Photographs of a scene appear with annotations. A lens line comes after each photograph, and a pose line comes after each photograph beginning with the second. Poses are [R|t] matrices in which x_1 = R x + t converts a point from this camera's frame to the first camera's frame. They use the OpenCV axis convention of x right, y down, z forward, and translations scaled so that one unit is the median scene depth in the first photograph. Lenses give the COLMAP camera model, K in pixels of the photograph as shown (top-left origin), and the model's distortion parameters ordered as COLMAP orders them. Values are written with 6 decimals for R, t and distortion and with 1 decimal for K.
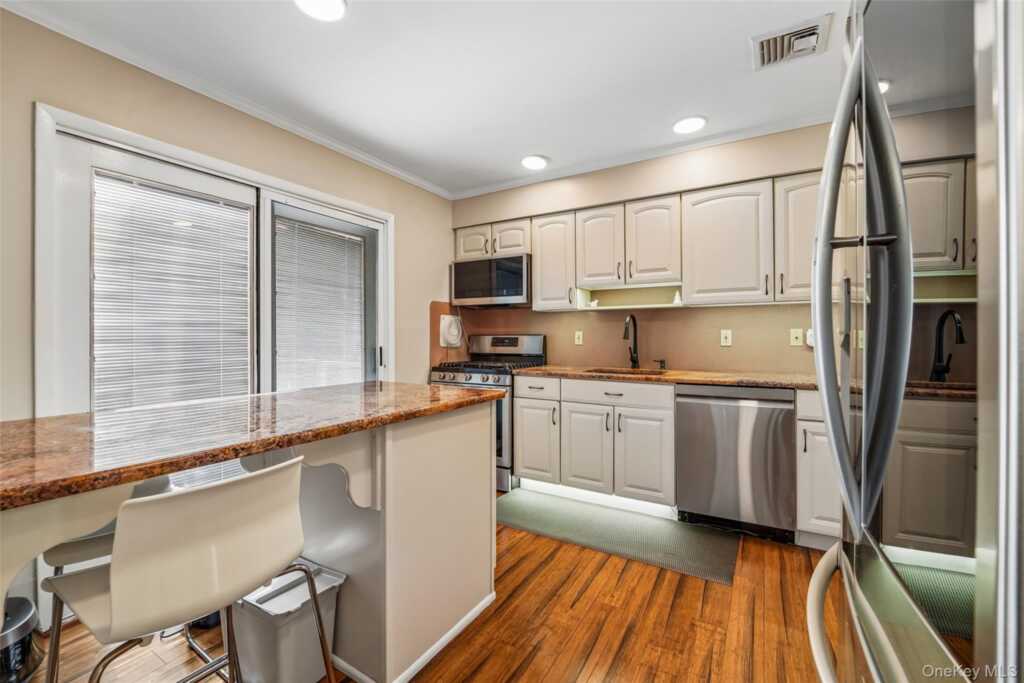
lens RADIAL K [[428.9, 0, 512.0], [0, 428.9, 341.5], [0, 0, 1]] dist [-0.025155, 0.000036]
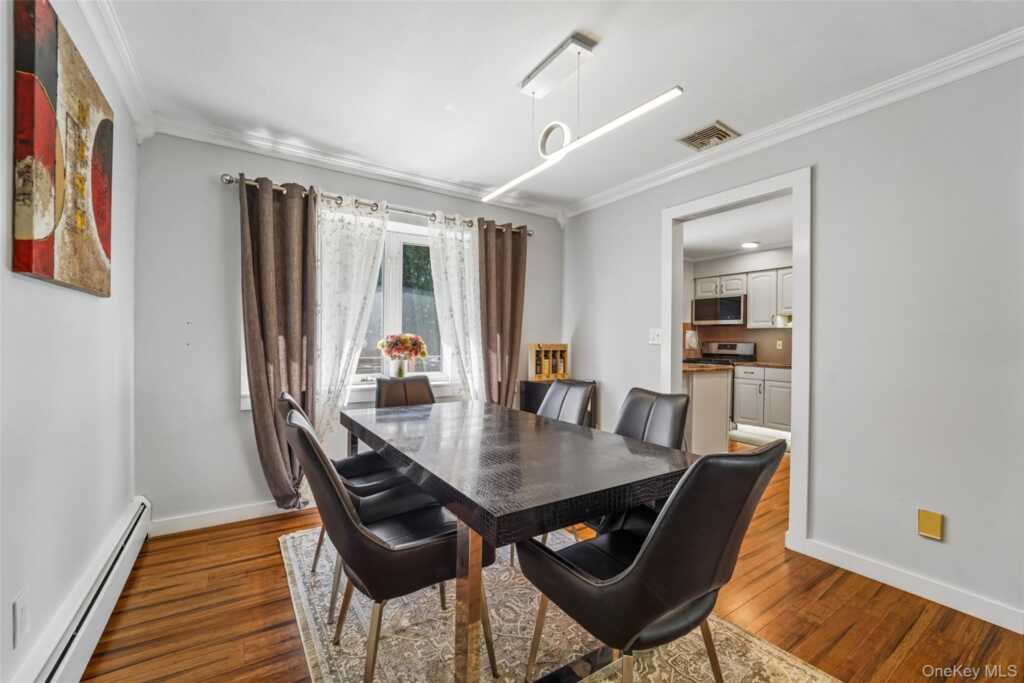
lens RADIAL K [[417.3, 0, 510.7], [0, 417.3, 342.9], [0, 0, 1]] dist [-0.025421, 0.004856]
pose [[0.896621, 0.015260, -0.442535, -0.063620], [-0.017828, 0.999840, -0.001645, 0.004243], [0.442439, 0.009365, 0.896749, -0.863606]]
